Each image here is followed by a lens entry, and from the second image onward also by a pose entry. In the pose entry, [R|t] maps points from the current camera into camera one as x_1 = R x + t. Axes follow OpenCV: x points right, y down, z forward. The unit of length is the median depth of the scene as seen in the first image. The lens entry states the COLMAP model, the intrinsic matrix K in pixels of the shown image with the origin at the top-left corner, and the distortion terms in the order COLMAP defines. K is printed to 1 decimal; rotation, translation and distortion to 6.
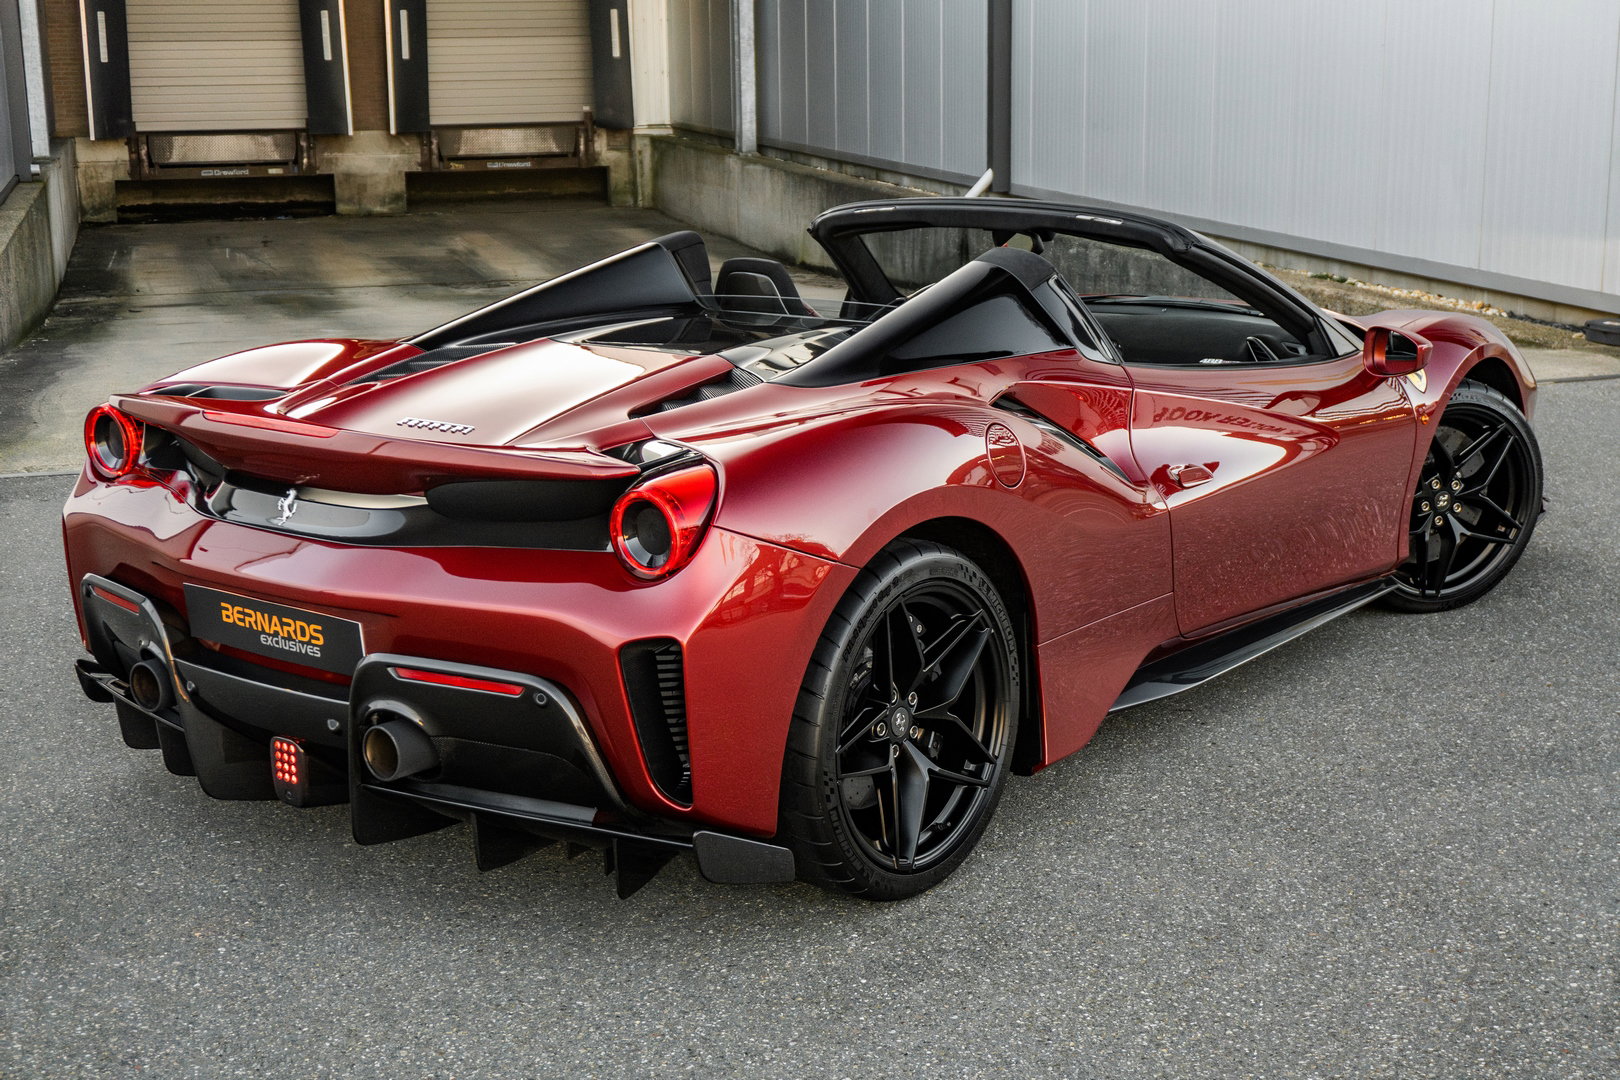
lens RADIAL K [[2220.9, 0, 810.0], [0, 2220.9, 540.0], [0, 0, 1]] dist [-0.006184, 0.037408]
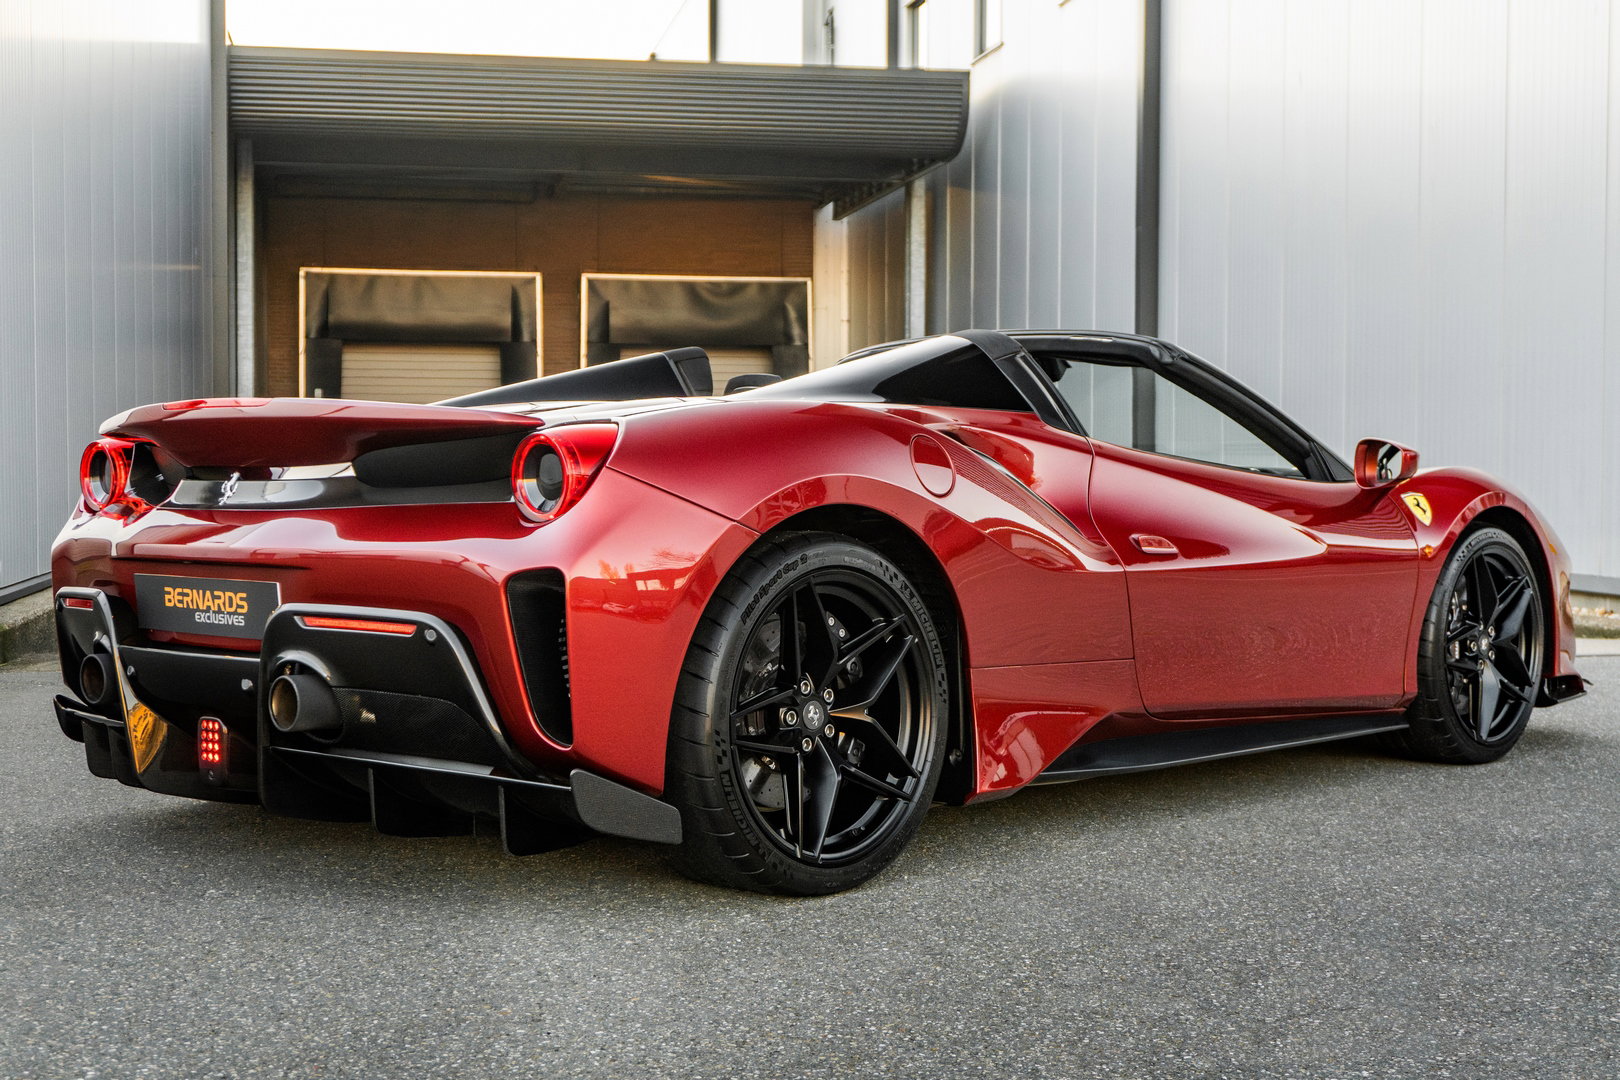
lens RADIAL K [[2180.5, 0, 810.0], [0, 2180.5, 540.0], [0, 0, 1]] dist [0.013567, 0.011423]
pose [[0.995546, 0.020191, -0.092090, 0.127434], [-0.037645, 0.980682, -0.191950, 0.192453], [0.086435, 0.194562, 0.977074, 0.032140]]
